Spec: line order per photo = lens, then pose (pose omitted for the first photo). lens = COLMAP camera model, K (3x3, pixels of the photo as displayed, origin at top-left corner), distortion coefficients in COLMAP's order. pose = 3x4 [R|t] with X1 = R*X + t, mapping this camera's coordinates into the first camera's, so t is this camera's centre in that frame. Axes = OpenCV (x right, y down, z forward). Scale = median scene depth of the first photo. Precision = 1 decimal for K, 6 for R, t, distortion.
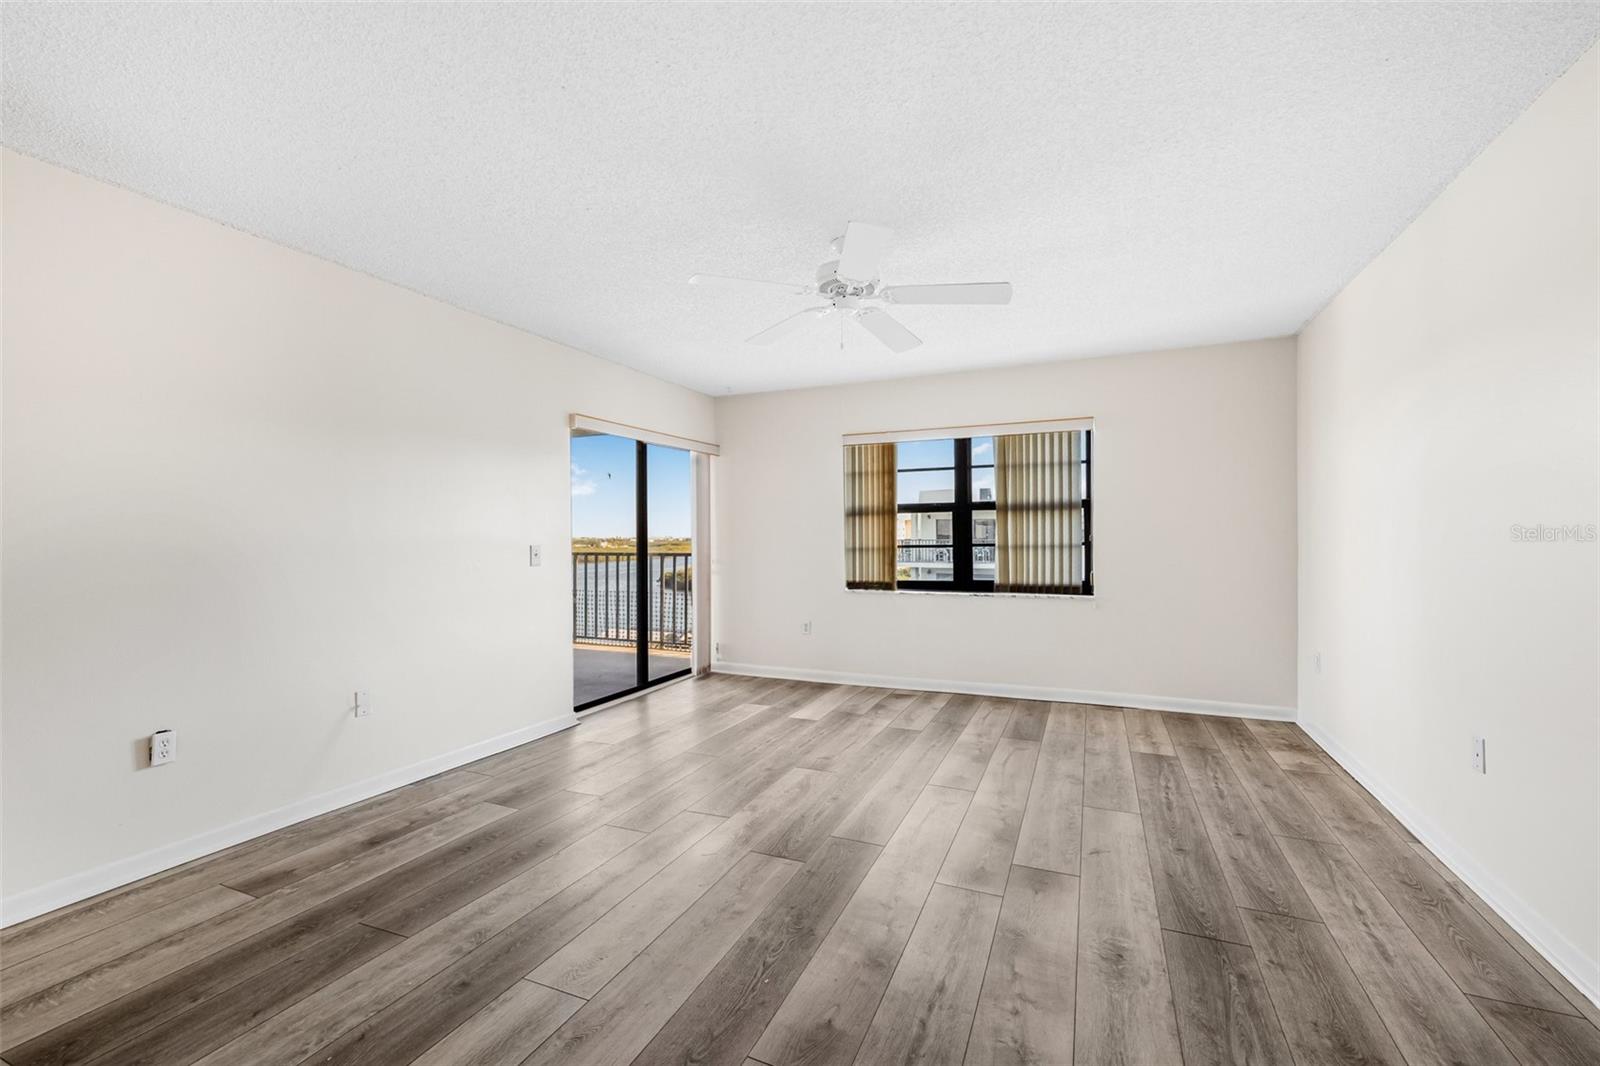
lens RADIAL K [[669.4, 0, 793.3], [0, 669.4, 525.4], [0, 0, 1]] dist [0.000060, 0.000020]
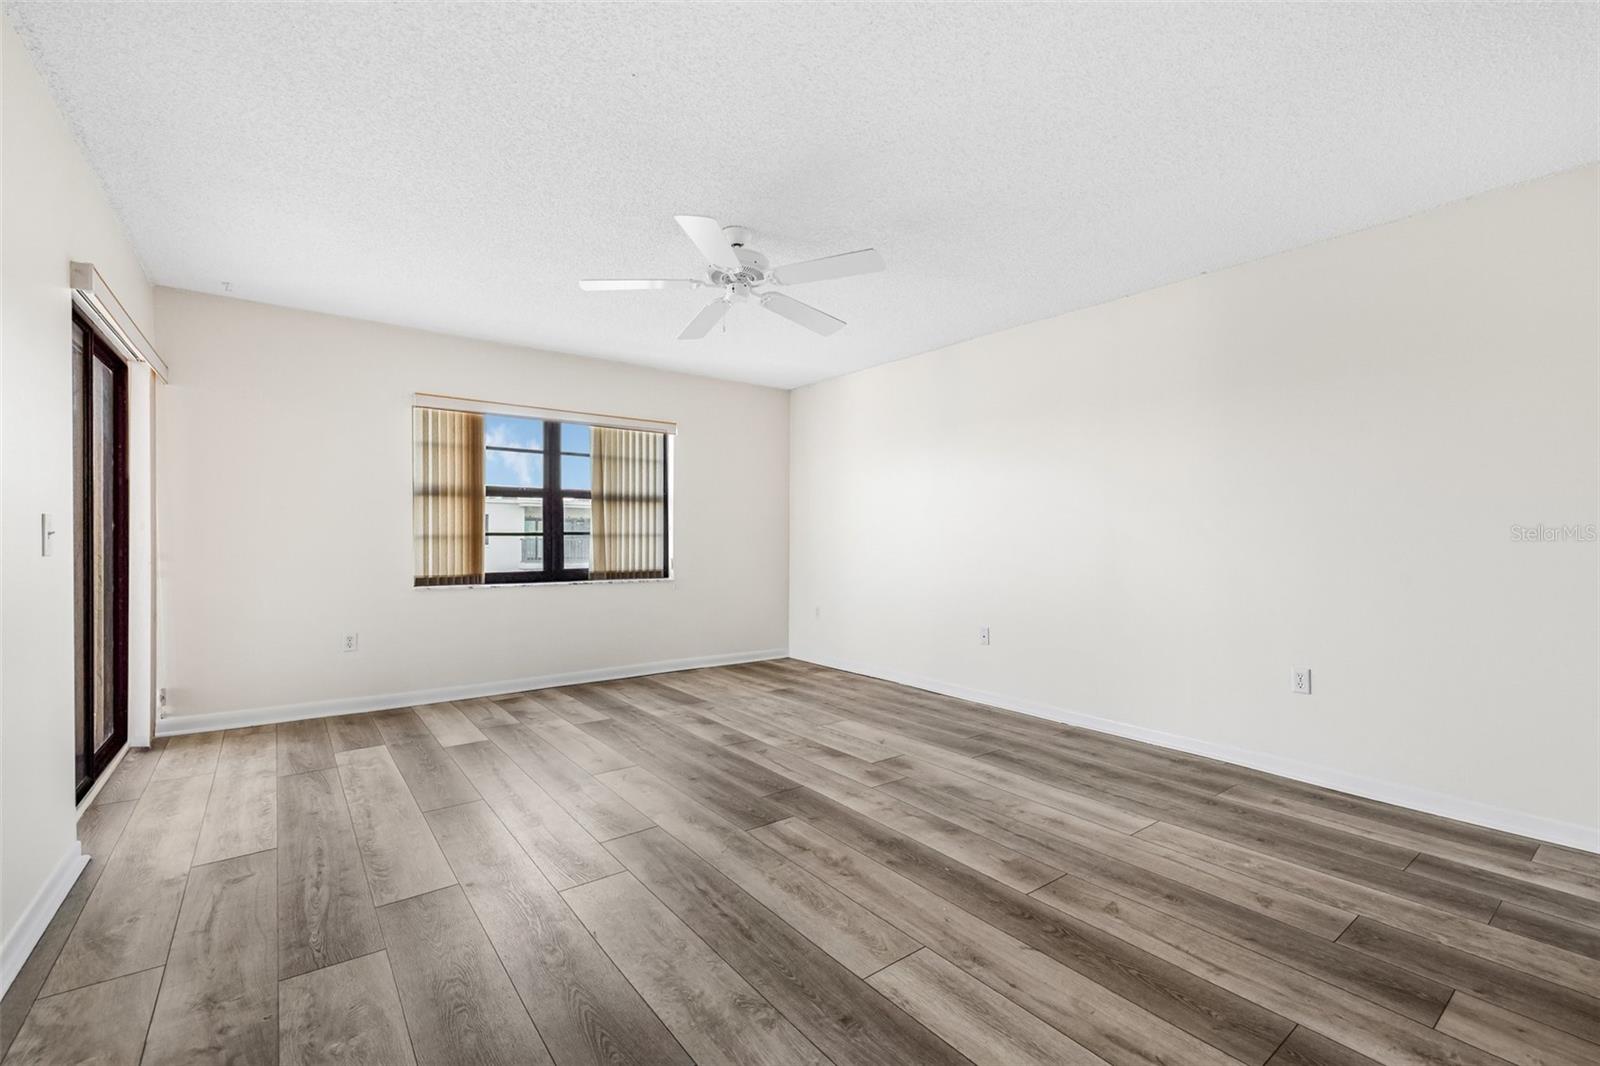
lens RADIAL K [[681.7, 0, 795.5], [0, 681.7, 543.8], [0, 0, 1]] dist [0.002187, 0.000620]
pose [[0.485036, 0.003724, 0.874486, -0.454343], [-0.024138, 0.999667, 0.009131, 0.028121], [-0.874161, -0.025537, 0.484964, 0.232206]]
